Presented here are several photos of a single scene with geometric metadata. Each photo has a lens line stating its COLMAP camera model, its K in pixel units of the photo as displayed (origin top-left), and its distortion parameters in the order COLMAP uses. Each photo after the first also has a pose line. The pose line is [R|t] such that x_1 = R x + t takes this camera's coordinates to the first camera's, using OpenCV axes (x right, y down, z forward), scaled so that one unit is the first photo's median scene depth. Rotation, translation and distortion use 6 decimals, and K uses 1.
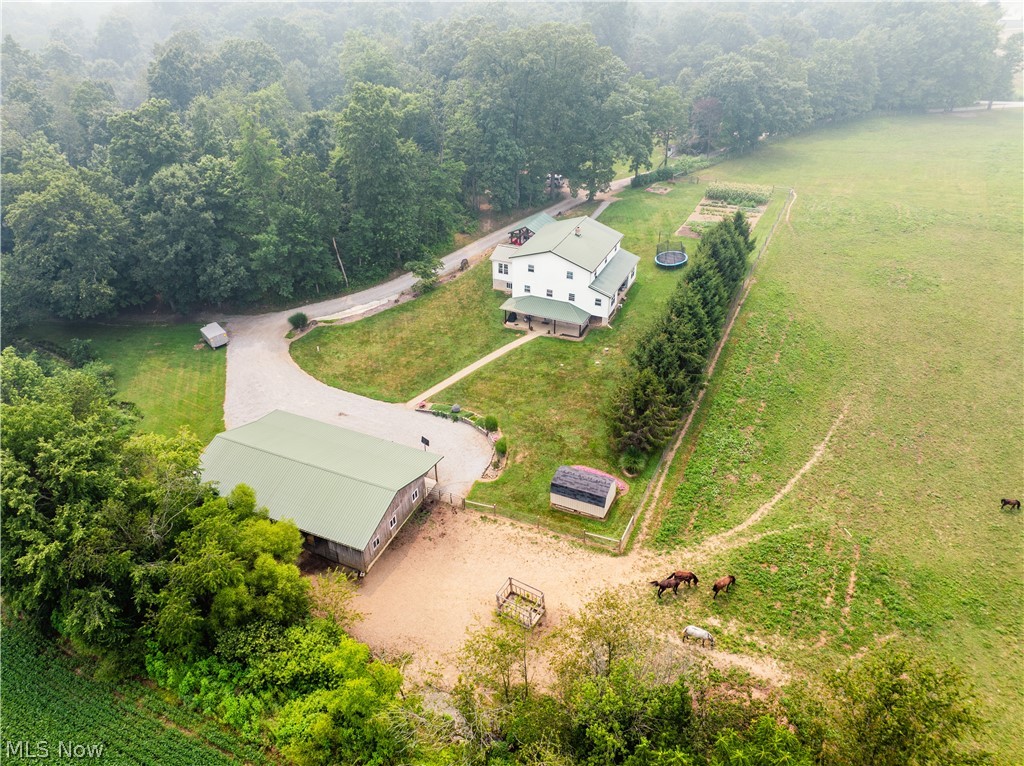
lens RADIAL K [[716.3, 0, 513.5], [0, 716.3, 385.0], [0, 0, 1]] dist [-0.051604, -0.002156]
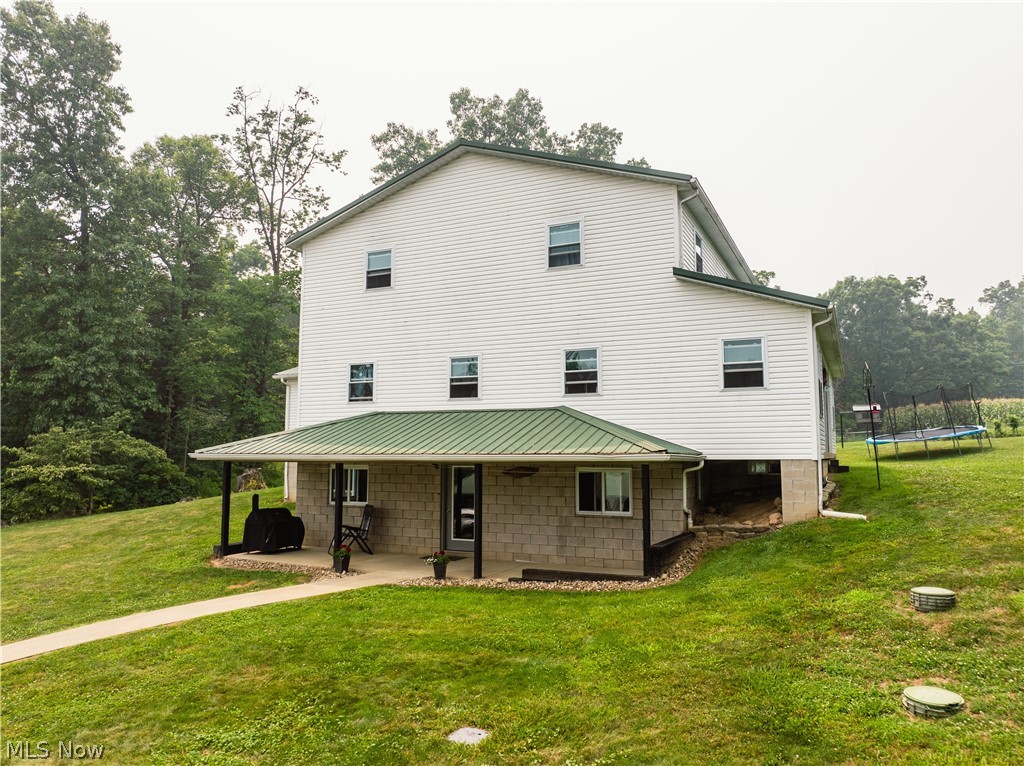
lens RADIAL K [[716.3, 0, 509.4], [0, 716.3, 379.4], [0, 0, 1]] dist [-0.051604, -0.002156]
pose [[0.998531, -0.012705, -0.052668, 0.072043], [-0.022216, 0.790621, -0.611902, -0.012523], [0.049415, 0.612174, 0.789178, 0.847098]]
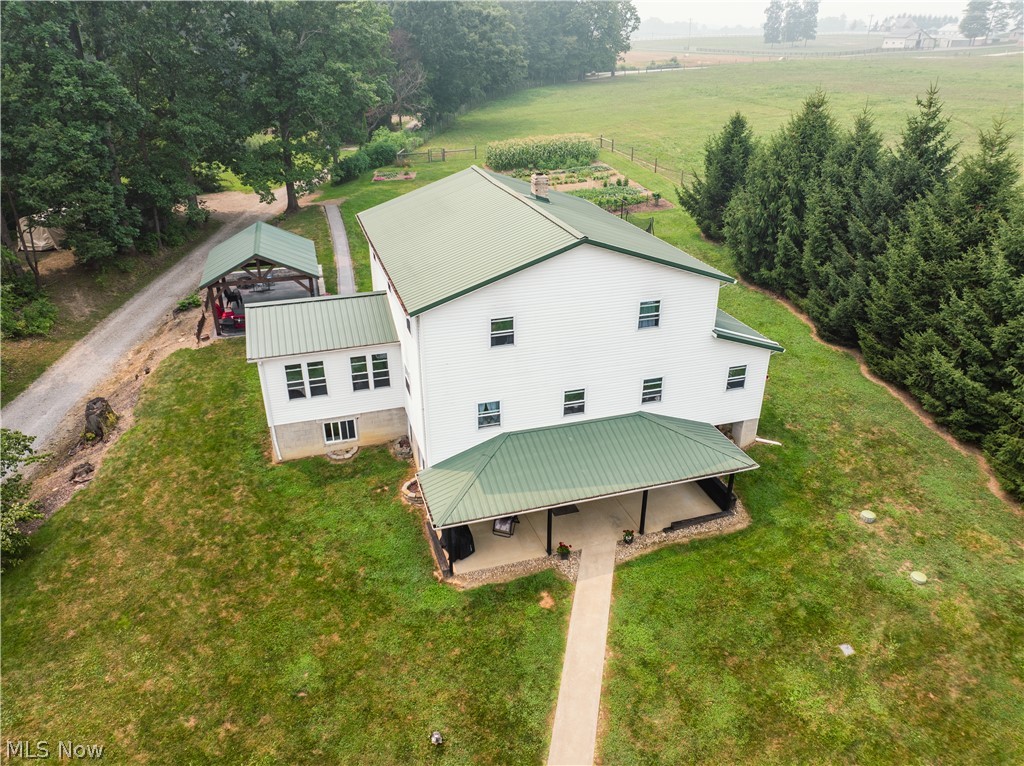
lens RADIAL K [[716.3, 0, 505.2], [0, 716.3, 387.7], [0, 0, 1]] dist [-0.051604, -0.002156]
pose [[0.757697, -0.290024, 0.584620, -0.124967], [0.354288, 0.935125, 0.004731, -0.143351], [-0.548065, 0.203539, 0.811293, 0.790637]]
